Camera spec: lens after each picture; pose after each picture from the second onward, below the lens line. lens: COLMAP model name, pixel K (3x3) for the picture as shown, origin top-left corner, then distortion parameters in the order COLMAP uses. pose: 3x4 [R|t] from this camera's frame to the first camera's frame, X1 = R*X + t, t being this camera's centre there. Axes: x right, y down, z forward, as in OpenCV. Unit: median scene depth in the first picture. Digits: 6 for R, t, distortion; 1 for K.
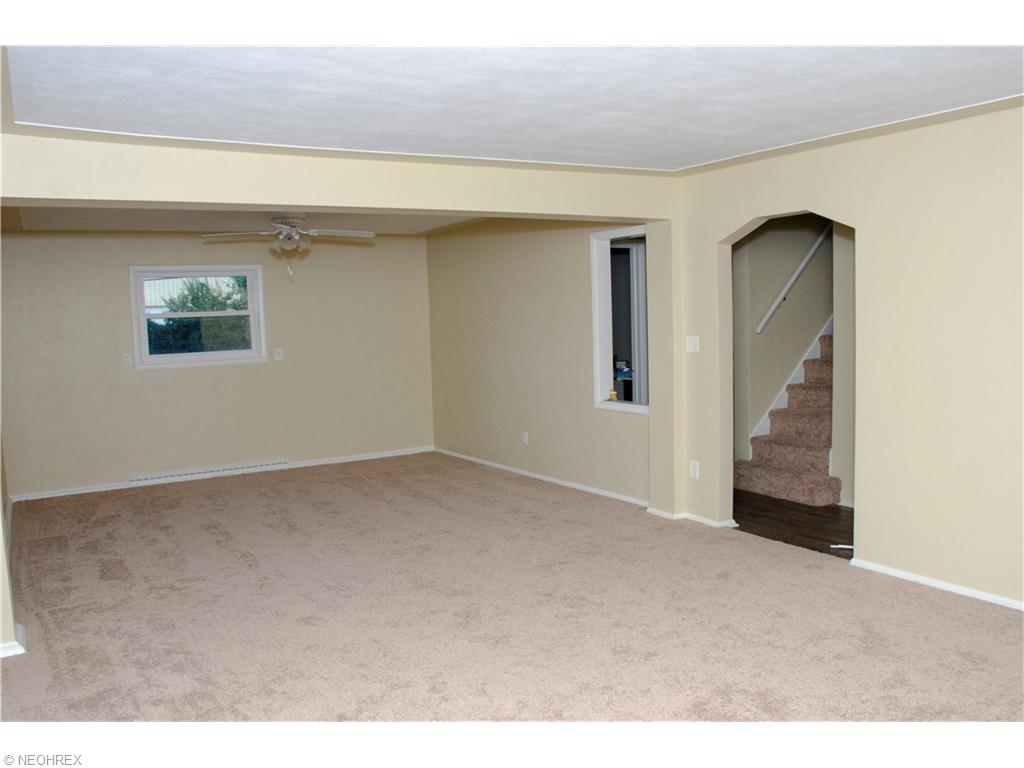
lens RADIAL K [[818.5, 0, 511.5], [0, 818.5, 383.3], [0, 0, 1]] dist [-0.032938, 0.014490]
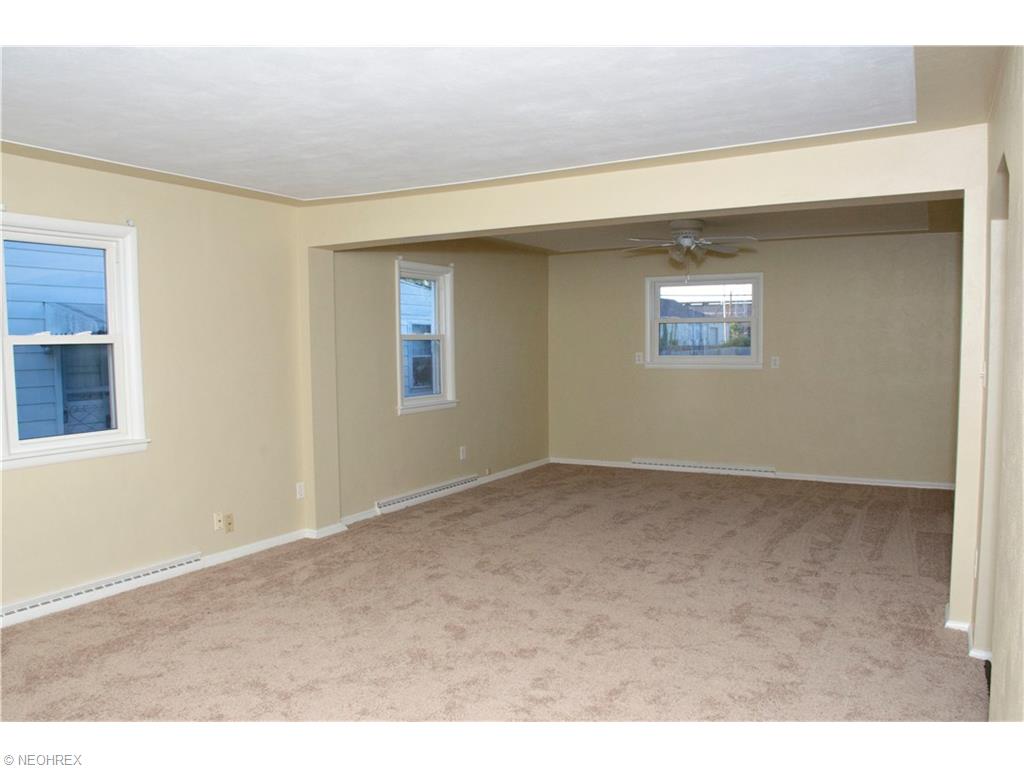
lens RADIAL K [[818.5, 0, 511.9], [0, 818.5, 384.7], [0, 0, 1]] dist [-0.032938, 0.014490]
pose [[0.525051, 0.079053, -0.847392, 0.509514], [-0.080360, 0.995833, 0.043109, -0.032996], [0.847269, 0.045462, 0.529215, 0.276454]]
